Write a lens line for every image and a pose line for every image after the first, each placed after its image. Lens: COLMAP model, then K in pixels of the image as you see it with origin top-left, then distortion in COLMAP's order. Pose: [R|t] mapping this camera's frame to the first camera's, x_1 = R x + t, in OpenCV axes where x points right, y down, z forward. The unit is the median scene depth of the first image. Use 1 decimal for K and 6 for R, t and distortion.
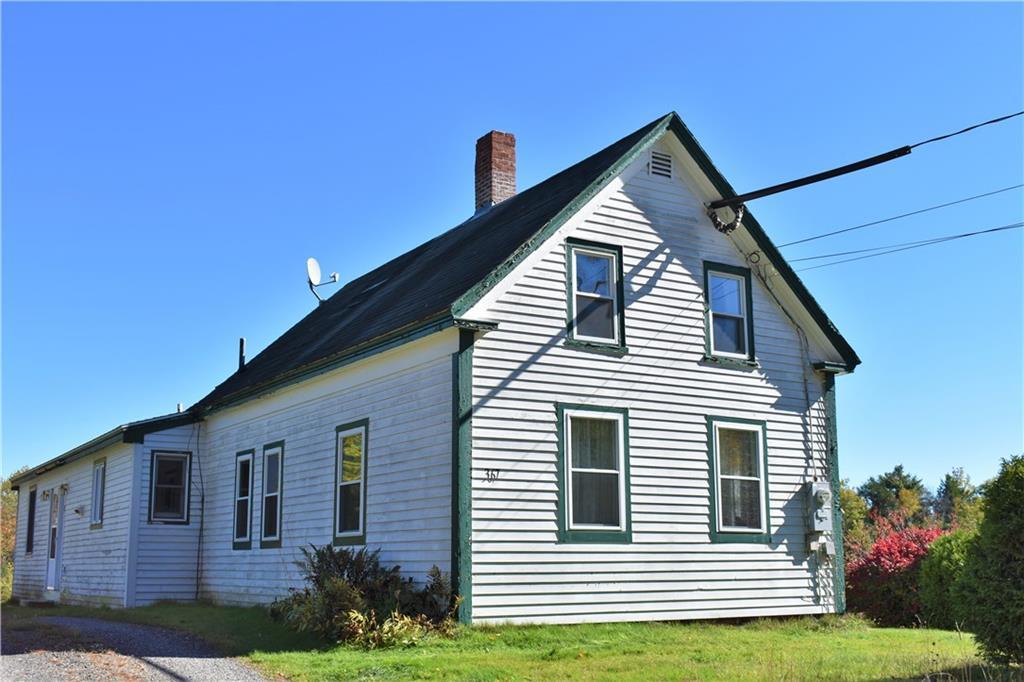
lens RADIAL K [[1125.6, 0, 512.0], [0, 1125.6, 341.0], [0, 0, 1]] dist [-0.073698, -0.006429]
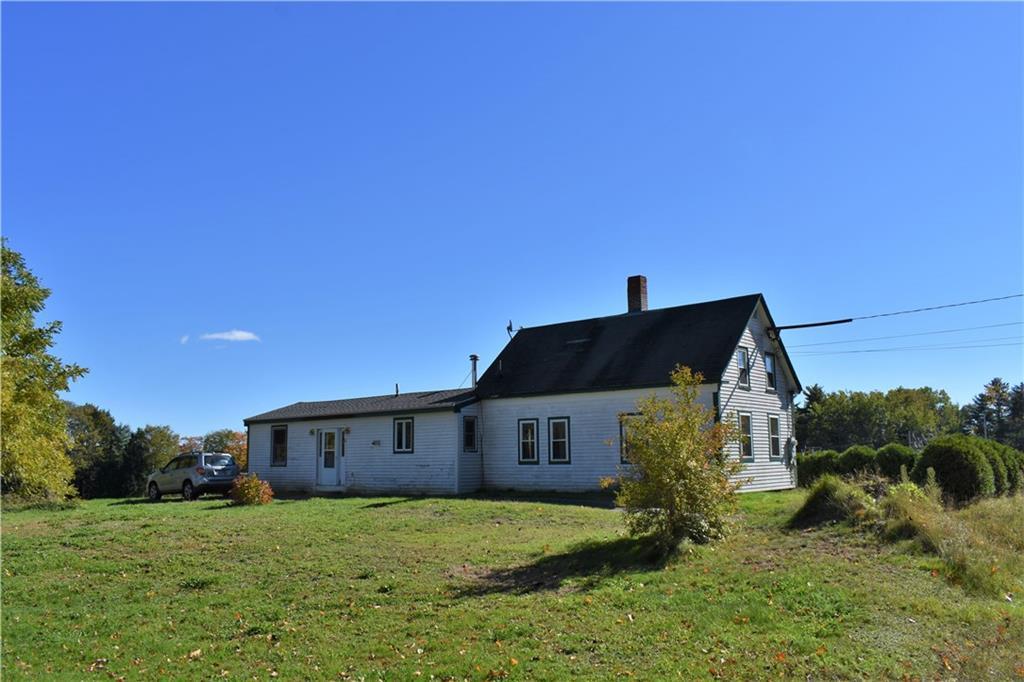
lens RADIAL K [[796.0, 0, 512.0], [0, 796.0, 341.0], [0, 0, 1]] dist [-0.059825, -0.007147]
pose [[0.946143, 0.040282, 0.321235, -0.949013], [-0.056473, 0.997552, 0.041241, -0.137075], [-0.318787, -0.057161, 0.946101, -0.515351]]
